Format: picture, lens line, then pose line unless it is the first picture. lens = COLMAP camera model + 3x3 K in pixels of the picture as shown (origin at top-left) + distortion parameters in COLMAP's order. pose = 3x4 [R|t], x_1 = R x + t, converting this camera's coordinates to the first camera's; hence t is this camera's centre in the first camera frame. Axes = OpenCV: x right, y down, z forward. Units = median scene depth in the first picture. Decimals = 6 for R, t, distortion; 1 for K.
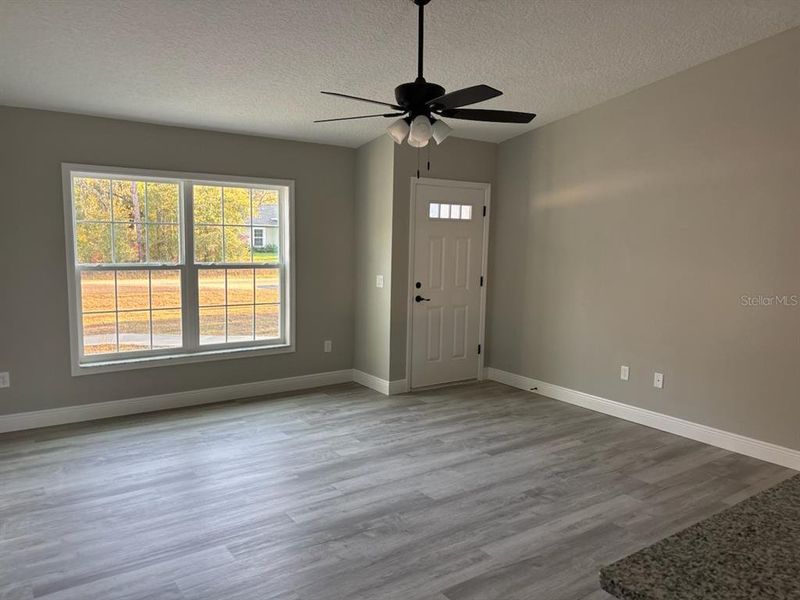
lens RADIAL K [[605.9, 0, 400.0], [0, 605.9, 300.0], [0, 0, 1]] dist [0.025322, -0.001961]
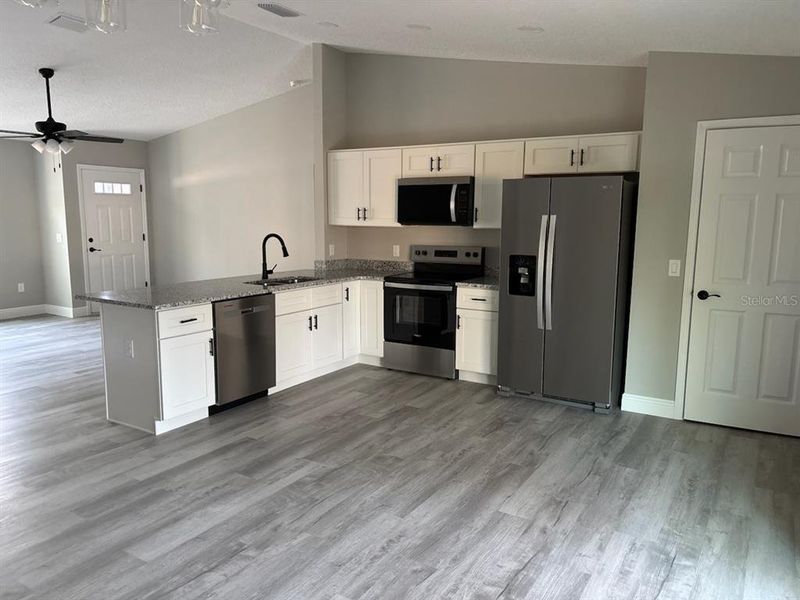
lens RADIAL K [[605.9, 0, 400.0], [0, 605.9, 300.0], [0, 0, 1]] dist [0.025322, -0.001961]
pose [[0.920722, -0.066983, 0.384426, 0.173348], [0.049862, 0.997276, 0.054345, 0.093011], [-0.387020, -0.030869, 0.921555, -0.765098]]
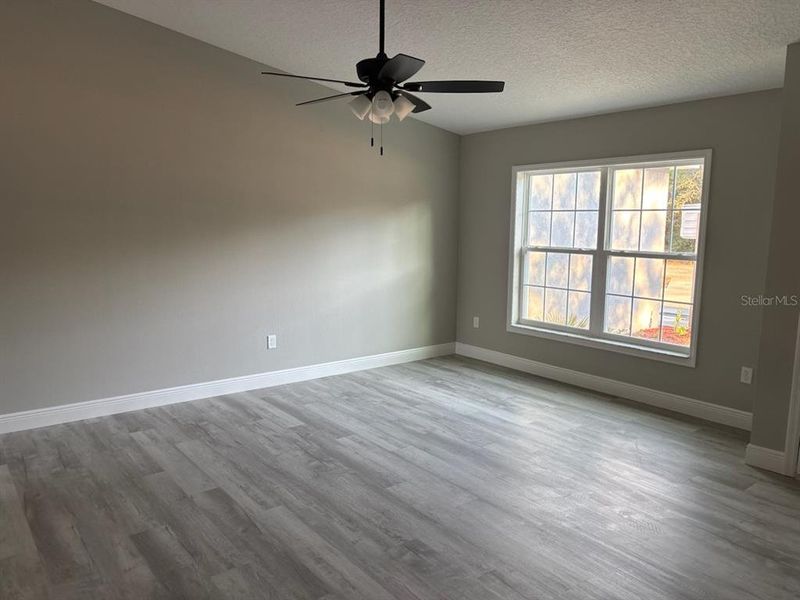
lens RADIAL K [[605.9, 0, 400.0], [0, 605.9, 300.0], [0, 0, 1]] dist [0.025322, -0.001961]
pose [[0.048839, 0.119860, -0.991589, 0.707813], [-0.115770, 0.986761, 0.113575, -0.058154], [0.992075, 0.109249, 0.062068, 0.669959]]
